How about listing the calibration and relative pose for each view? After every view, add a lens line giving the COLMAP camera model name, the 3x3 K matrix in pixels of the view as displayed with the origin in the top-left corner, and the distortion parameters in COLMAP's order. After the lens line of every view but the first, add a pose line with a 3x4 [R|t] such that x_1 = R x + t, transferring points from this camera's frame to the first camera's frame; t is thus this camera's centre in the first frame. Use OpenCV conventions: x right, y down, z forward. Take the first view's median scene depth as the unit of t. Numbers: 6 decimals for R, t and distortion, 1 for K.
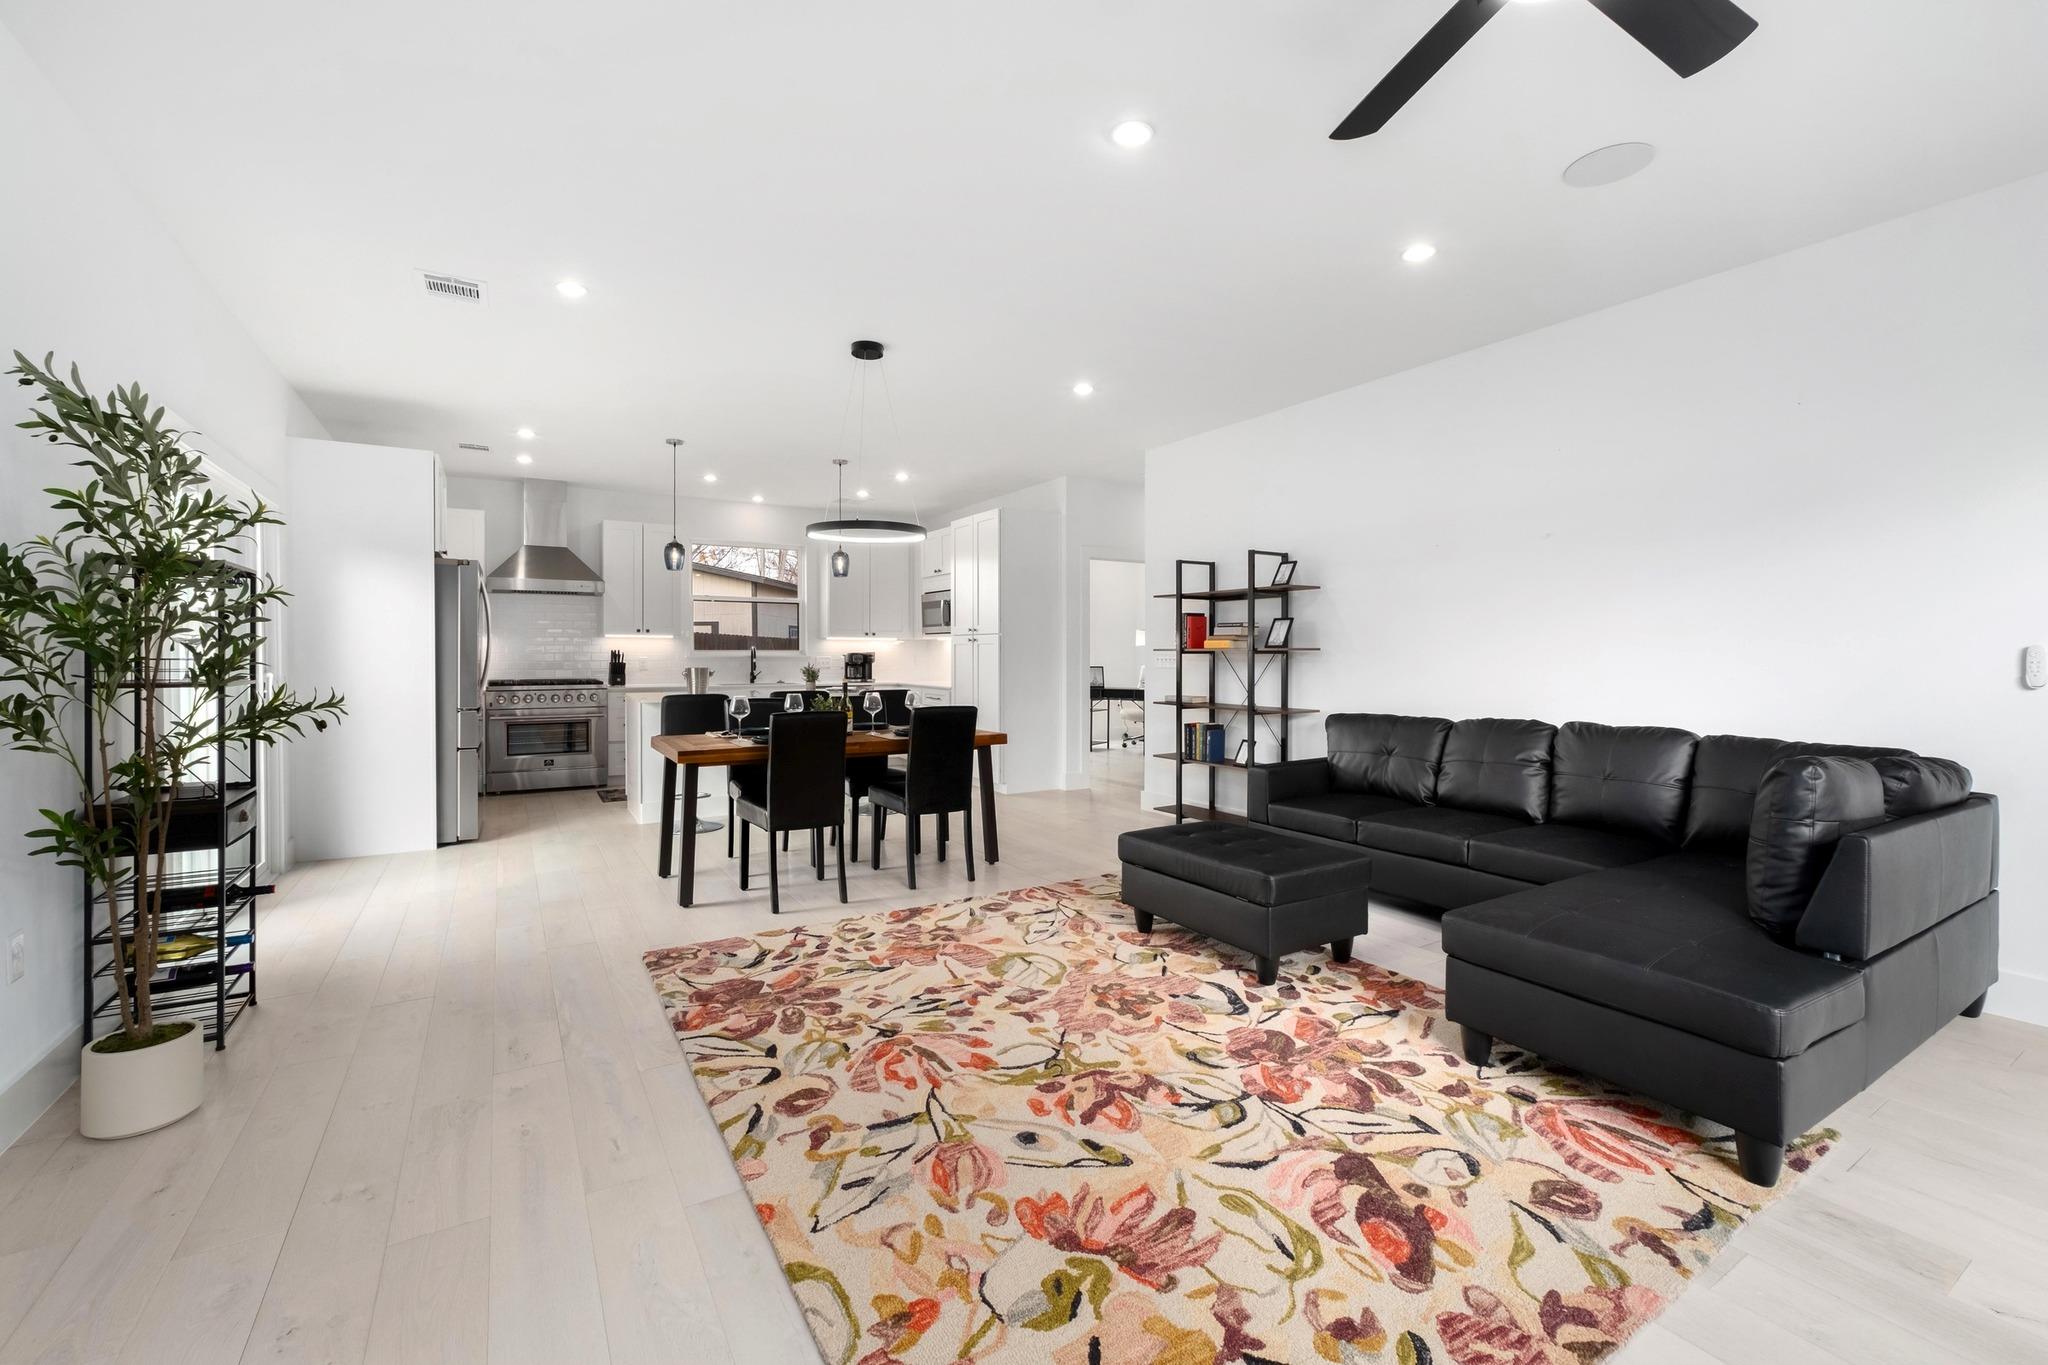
lens RADIAL K [[870.8, 0, 1037.8], [0, 870.8, 656.5], [0, 0, 1]] dist [0.000843, 0.000998]
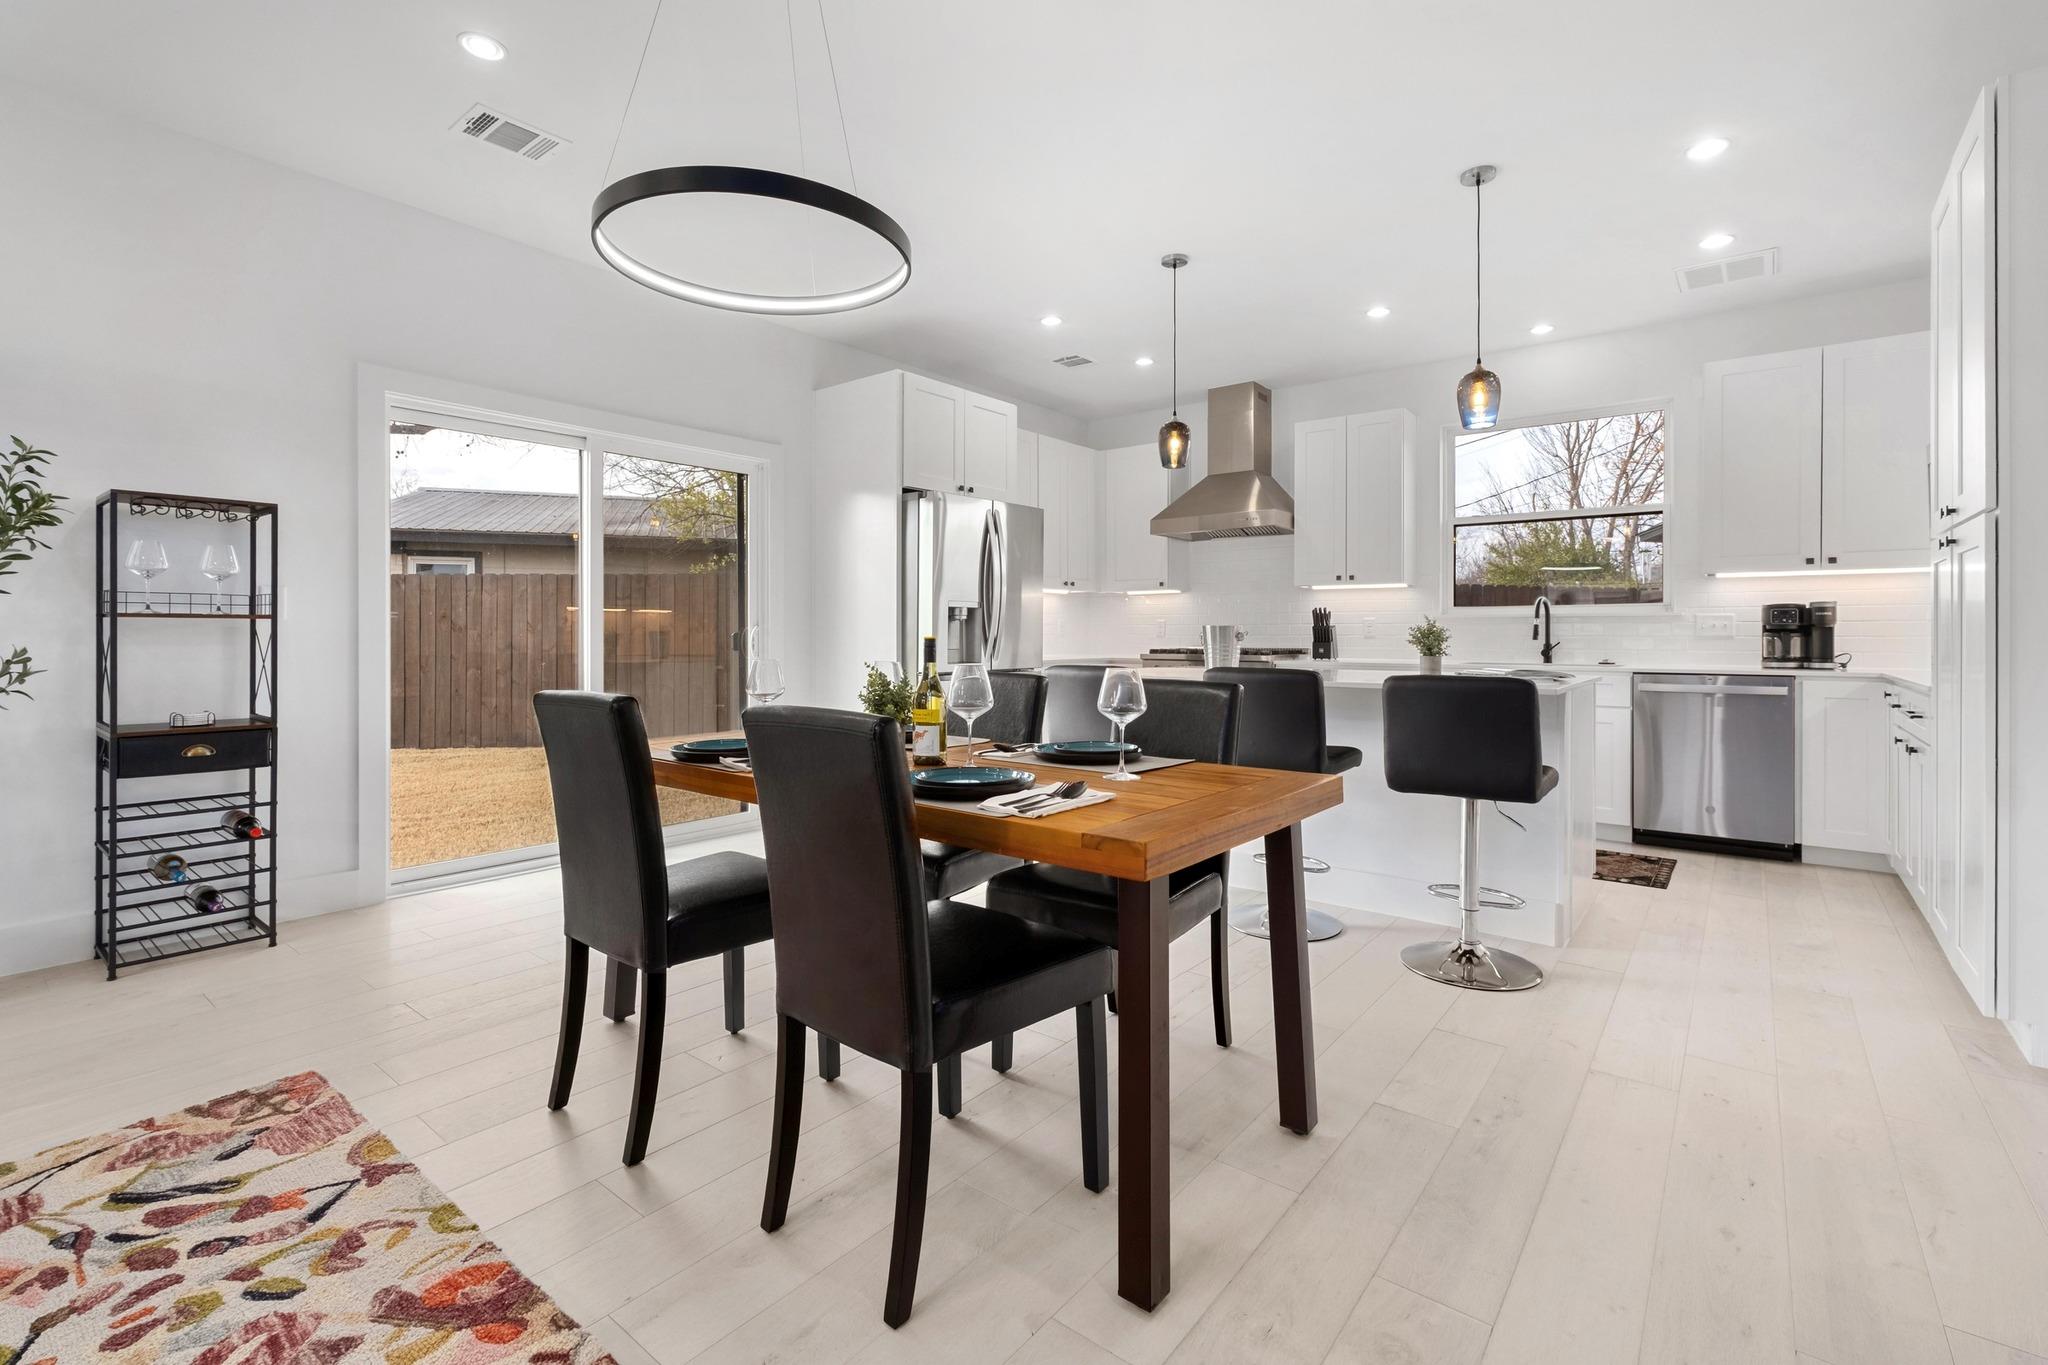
lens RADIAL K [[915.1, 0, 1029.1], [0, 915.1, 636.8], [0, 0, 1]] dist [0.001024, 0.000332]
pose [[0.325287, 0.002396, -0.945612, 0.251546], [-0.003557, 0.999993, 0.001310, 0.032242], [0.945609, 0.002938, 0.325293, 1.044977]]
